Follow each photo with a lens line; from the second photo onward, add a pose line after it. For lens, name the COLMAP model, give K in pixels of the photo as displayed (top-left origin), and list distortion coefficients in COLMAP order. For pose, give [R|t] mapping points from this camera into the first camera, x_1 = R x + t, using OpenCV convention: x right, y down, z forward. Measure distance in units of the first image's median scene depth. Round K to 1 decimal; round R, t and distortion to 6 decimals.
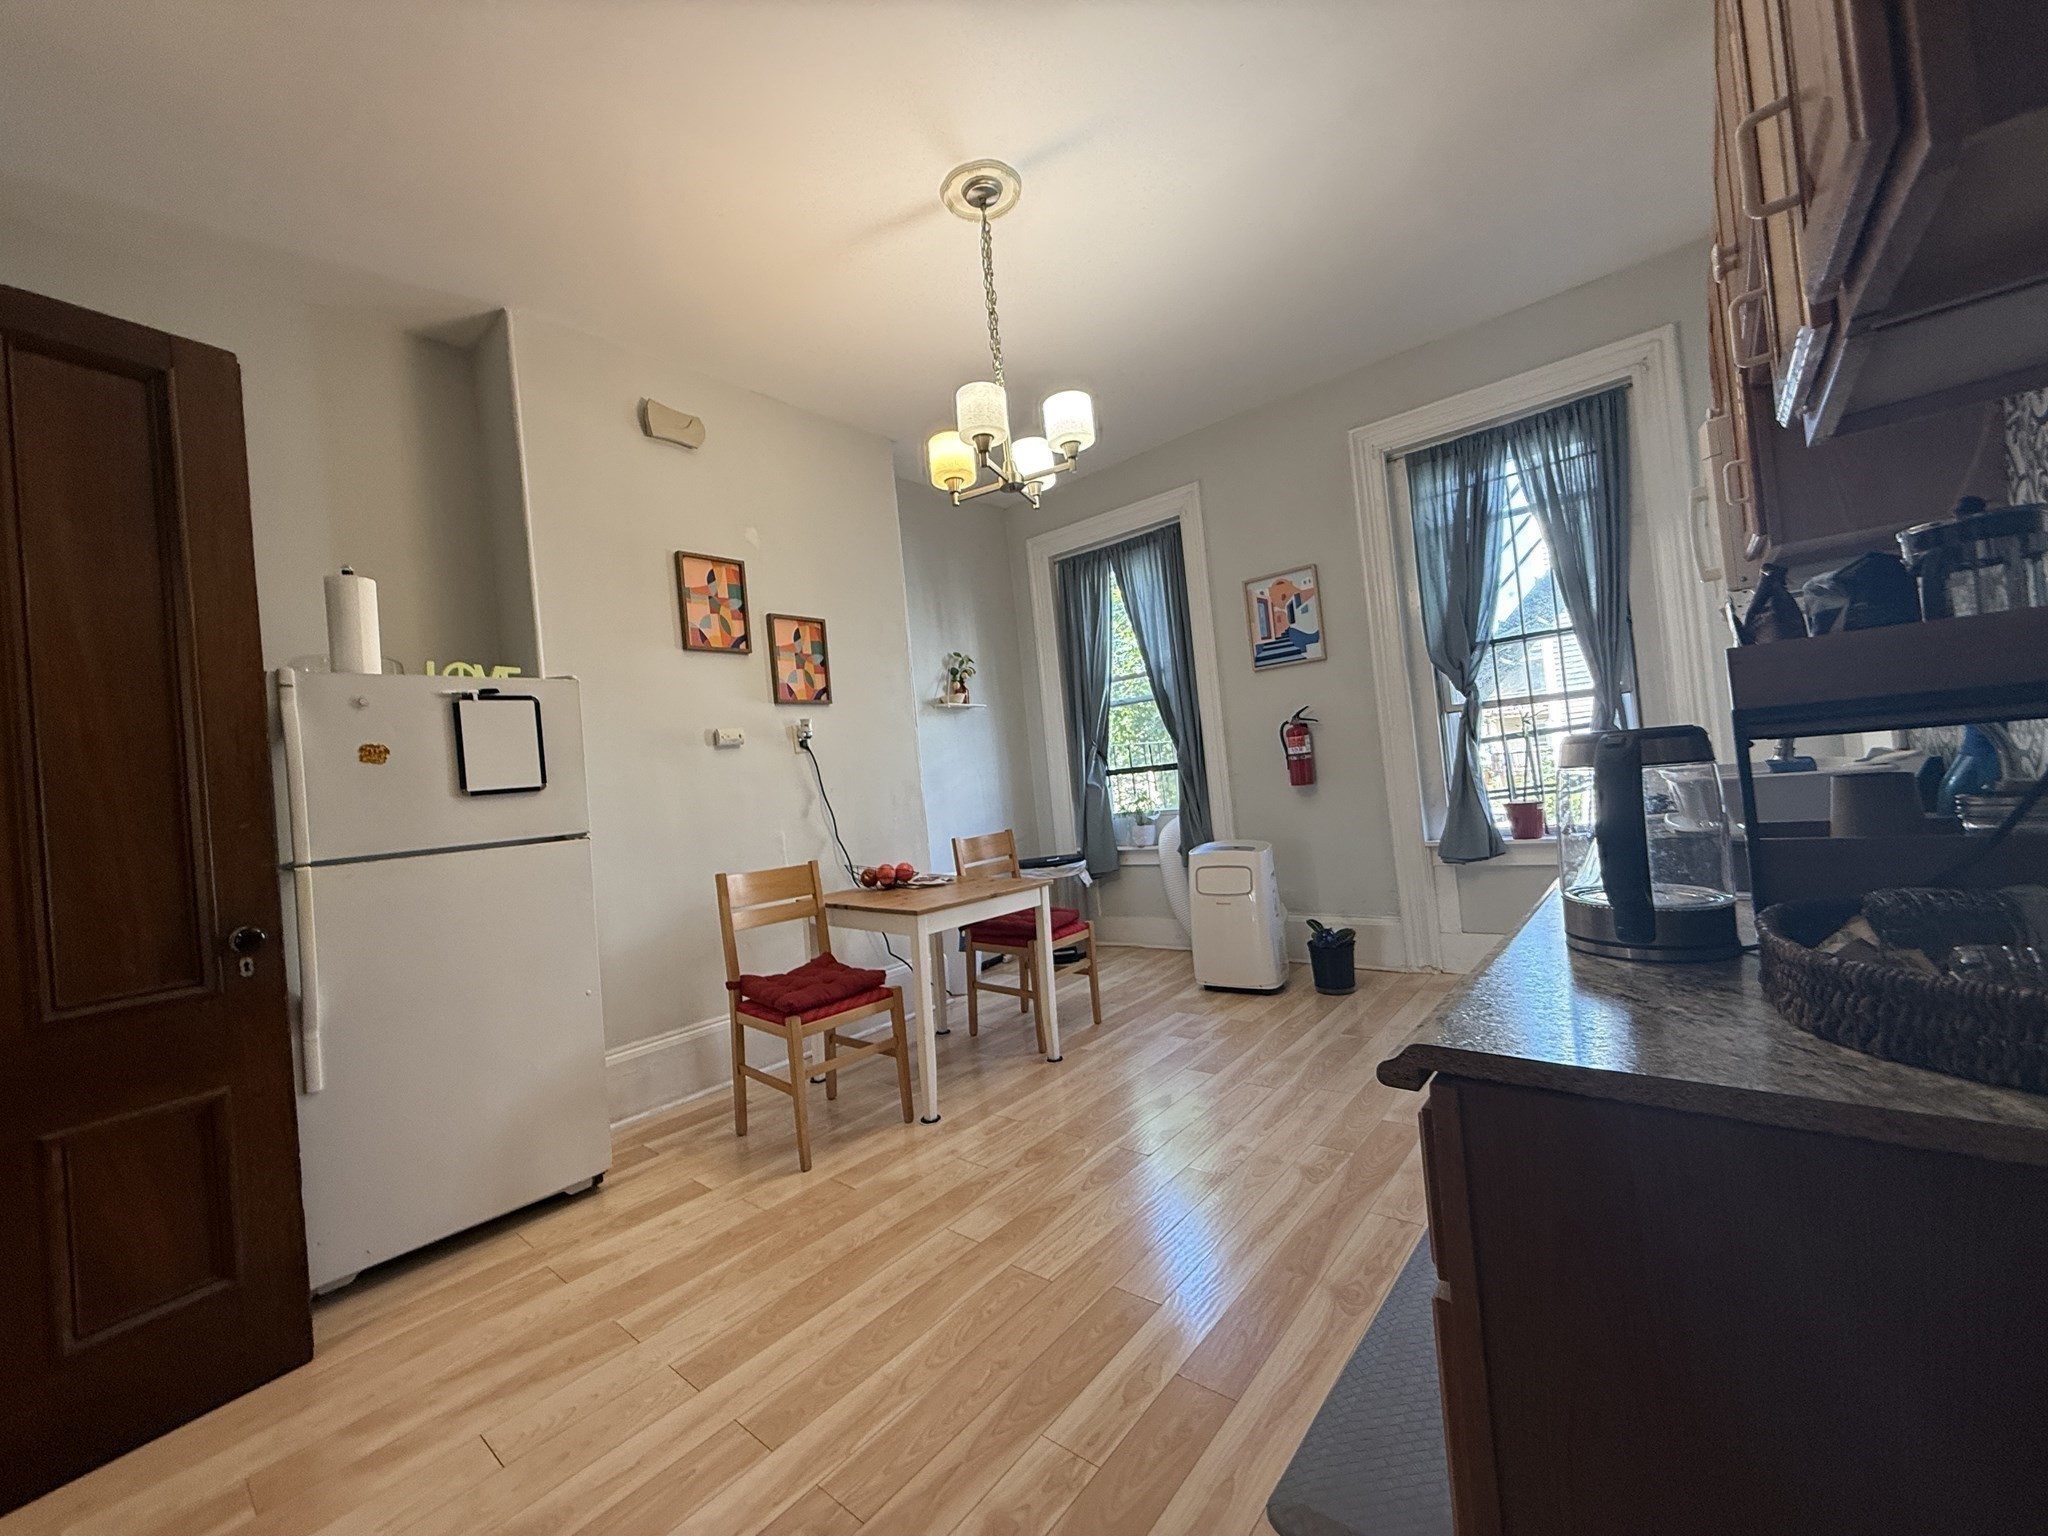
lens RADIAL K [[819.6, 0, 1018.3], [0, 819.6, 763.8], [0, 0, 1]] dist [0.000649, 0.000031]
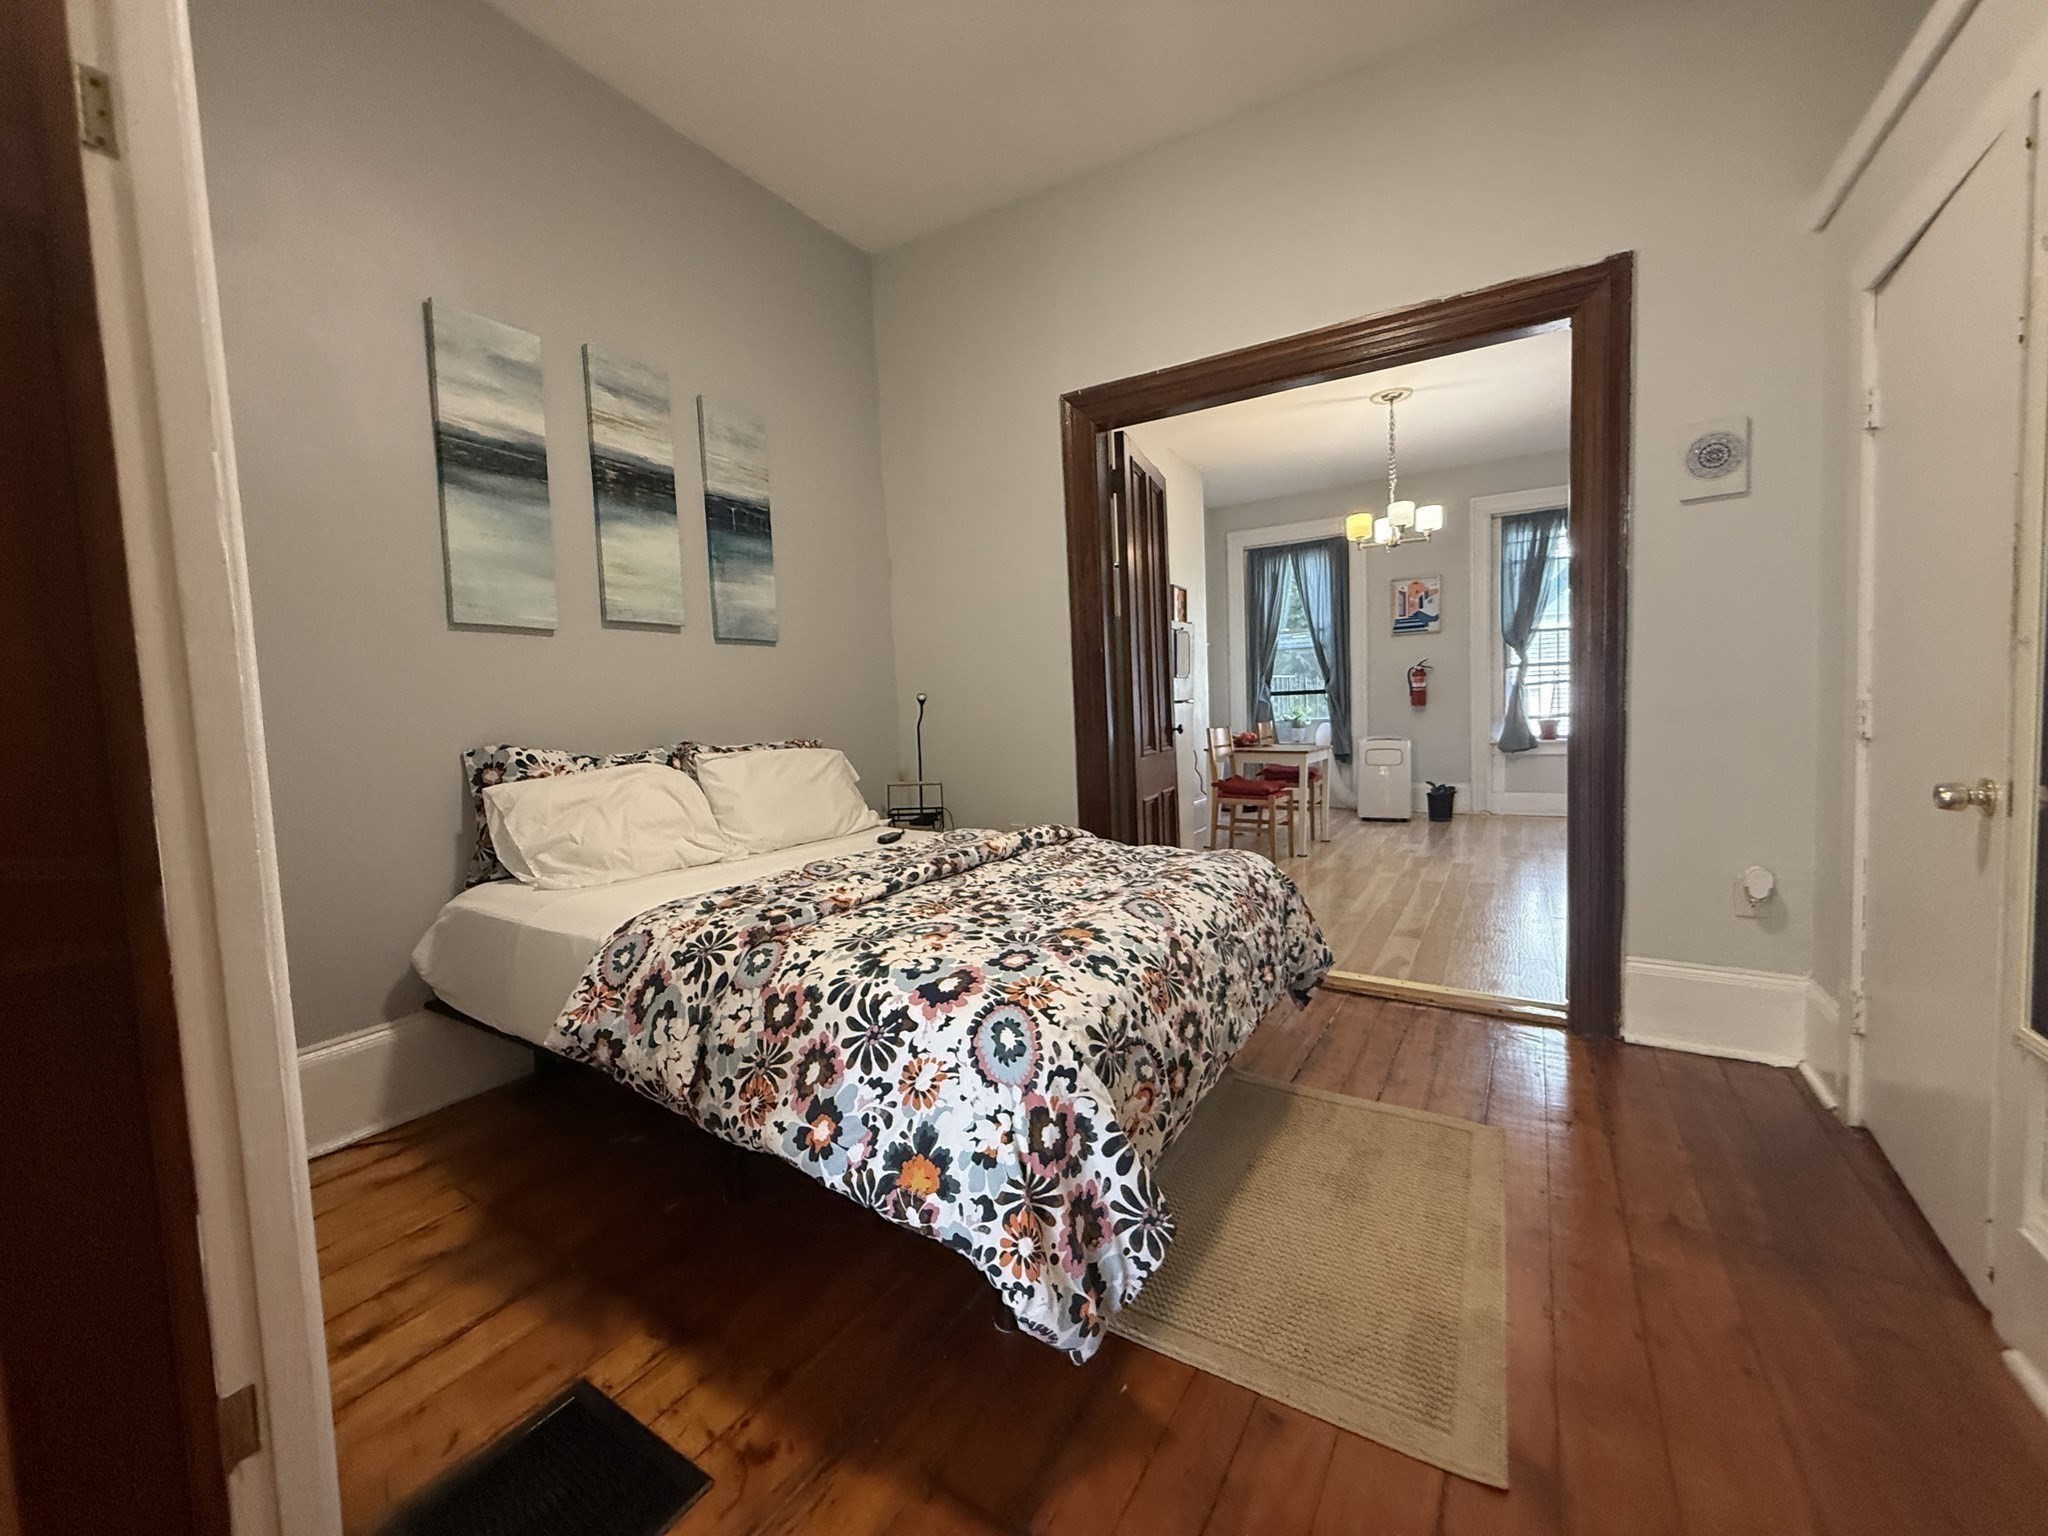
lens RADIAL K [[819.6, 0, 1018.3], [0, 819.6, 763.8], [0, 0, 1]] dist [0.000649, 0.000031]
pose [[0.988012, 0.043227, 0.148202, -0.722577], [-0.055653, 0.995180, 0.080746, 0.054763], [-0.143997, -0.088025, 0.985655, -0.563155]]
